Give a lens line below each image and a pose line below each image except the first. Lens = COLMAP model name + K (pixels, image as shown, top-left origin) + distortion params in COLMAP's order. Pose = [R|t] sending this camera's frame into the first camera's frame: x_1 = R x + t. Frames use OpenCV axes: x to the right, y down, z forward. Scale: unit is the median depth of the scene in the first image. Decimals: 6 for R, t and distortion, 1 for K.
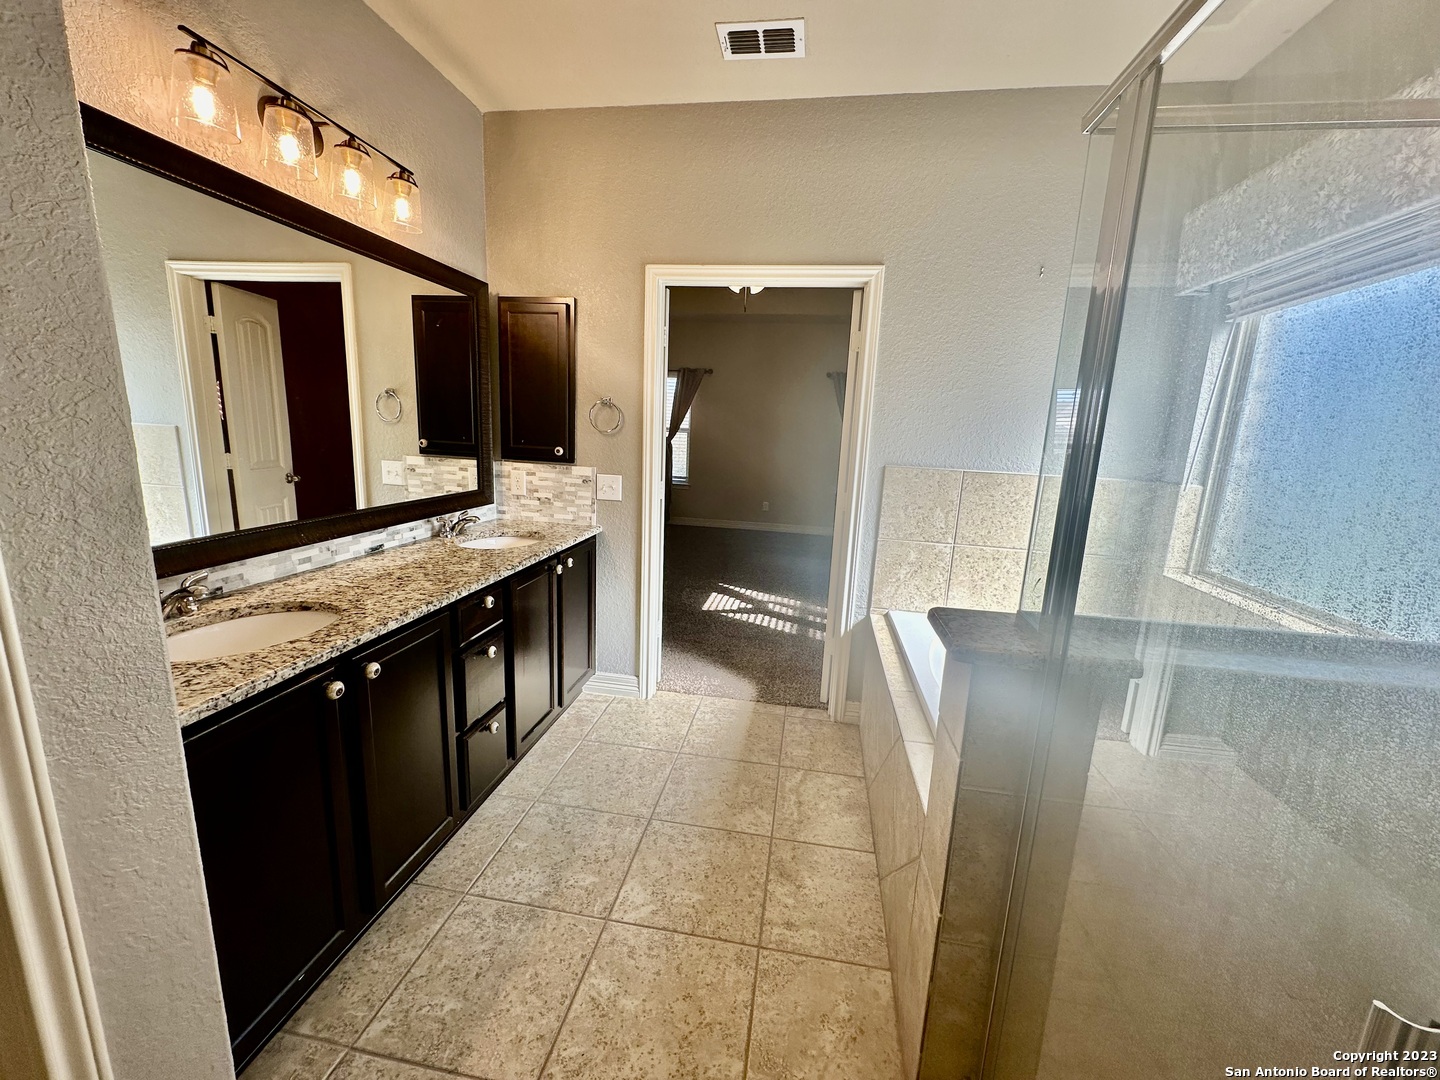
lens RADIAL K [[575.5, 0, 714.6], [0, 575.5, 542.4], [0, 0, 1]] dist [-0.000993, 0.000471]
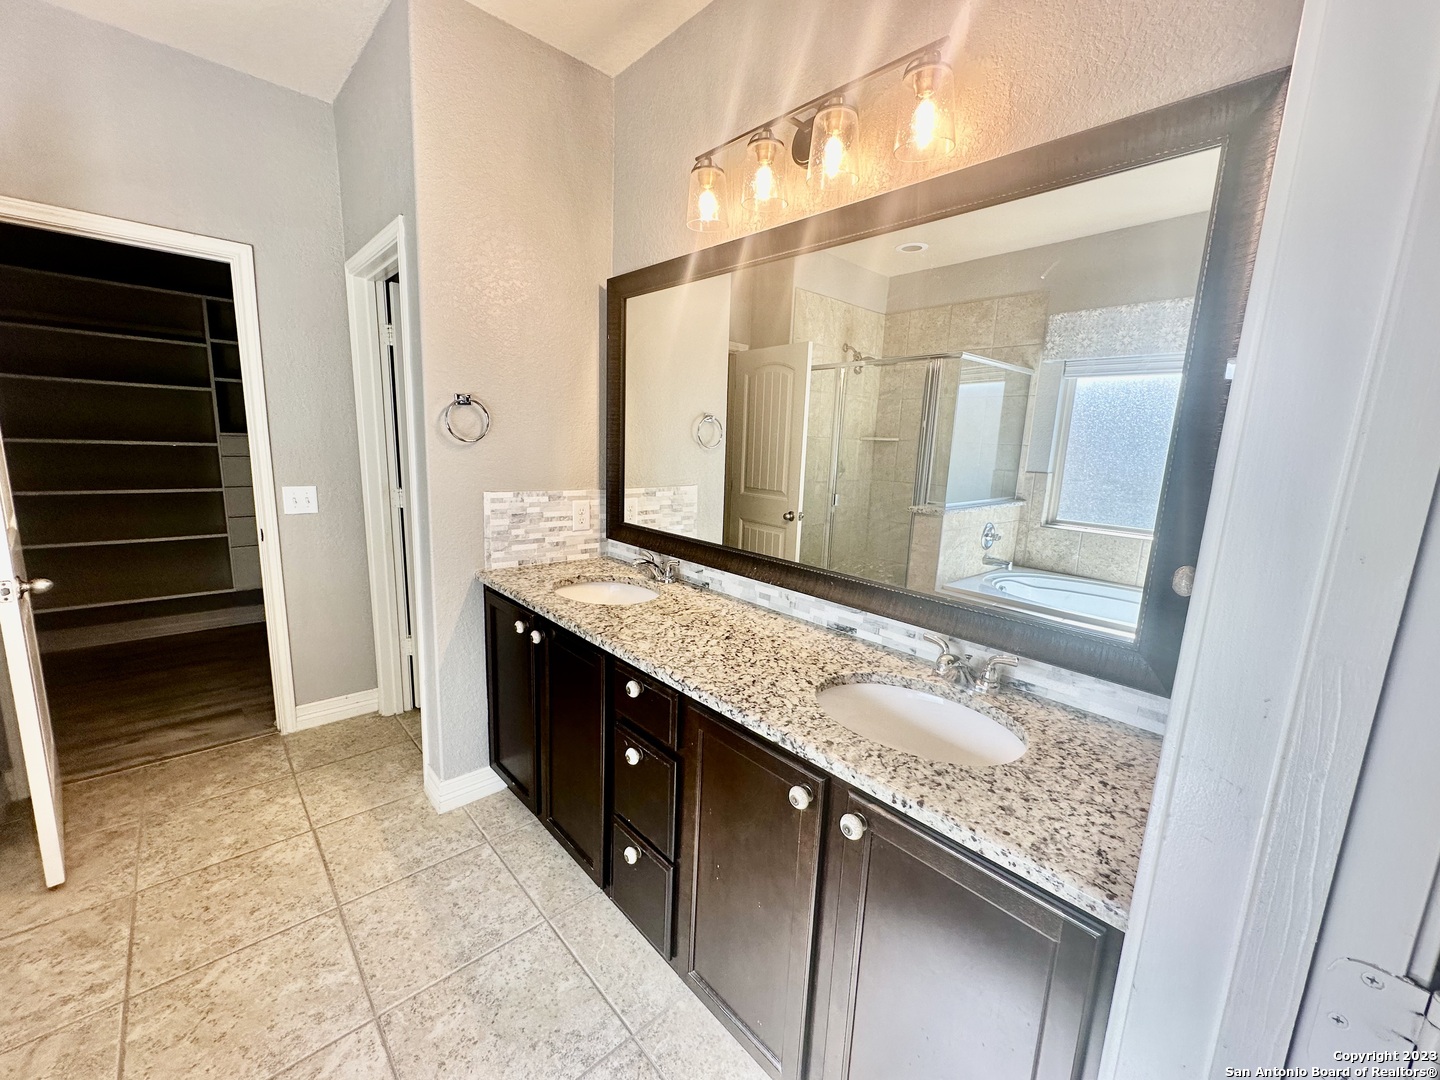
lens RADIAL K [[575.5, 0, 721.7], [0, 575.5, 541.2], [0, 0, 1]] dist [-0.000993, 0.000471]
pose [[-0.600973, 0.069125, -0.796274, 0.123477], [-0.228354, 0.939878, 0.253937, -0.309197], [0.765954, 0.334441, -0.549057, 1.534077]]
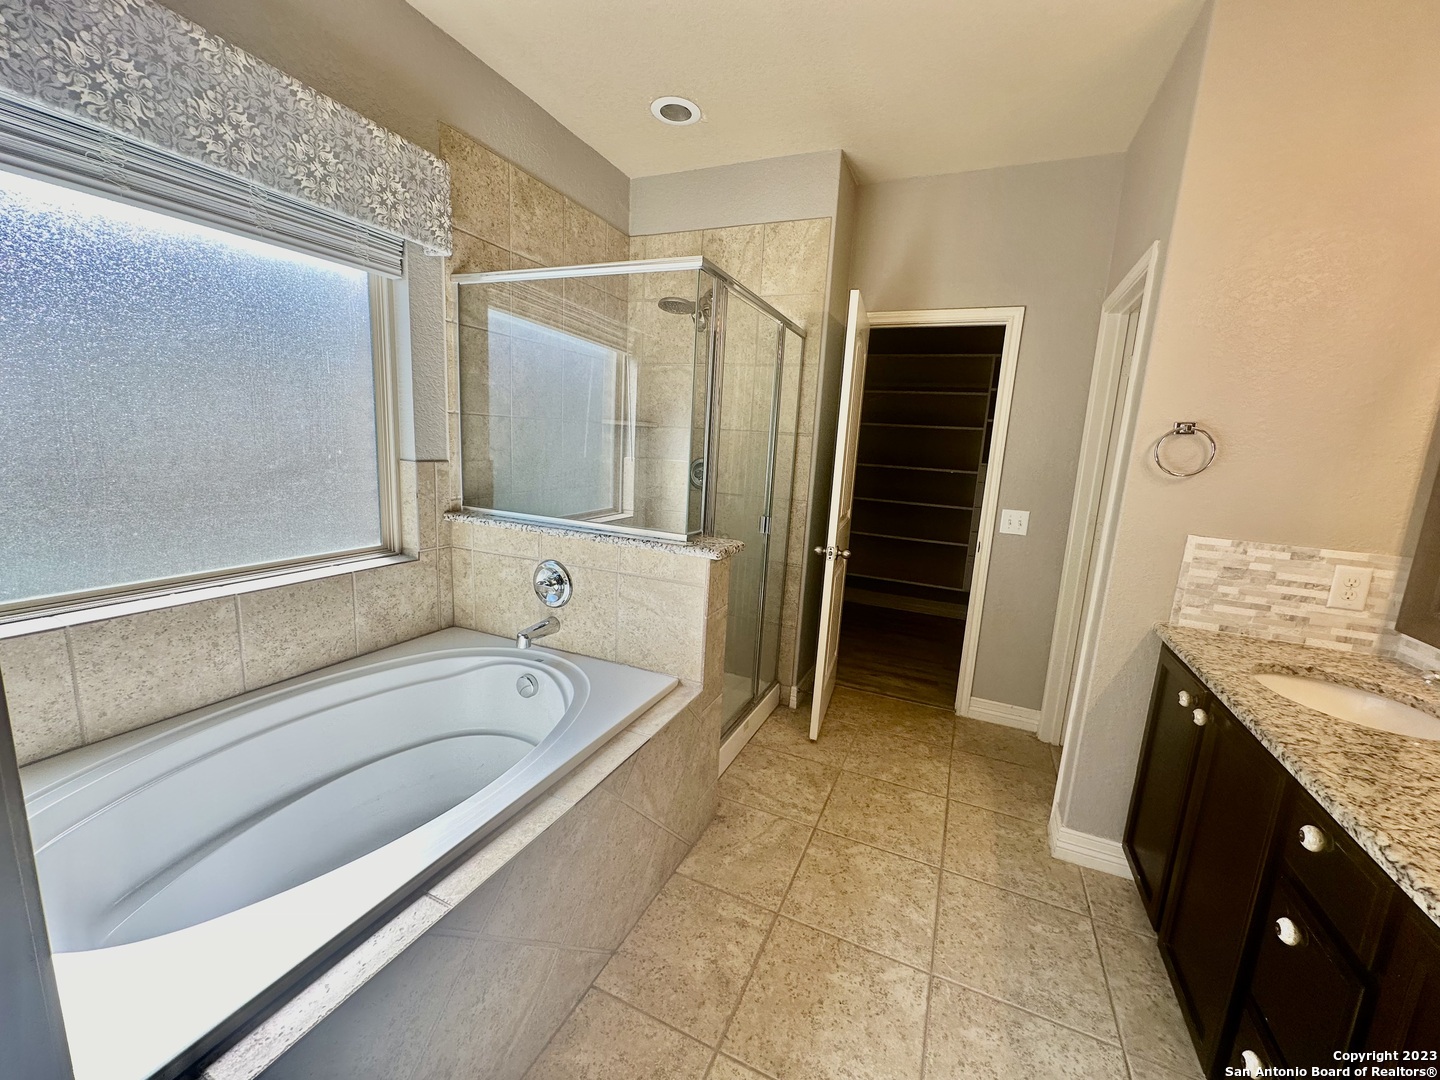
lens RADIAL K [[575.5, 0, 719.0], [0, 575.5, 541.2], [0, 0, 1]] dist [-0.000993, 0.000471]
pose [[-0.964621, -0.139309, 0.223828, 0.034953], [-0.046472, 0.925546, 0.375773, -0.323808], [-0.259512, 0.352077, -0.899275, 1.605196]]
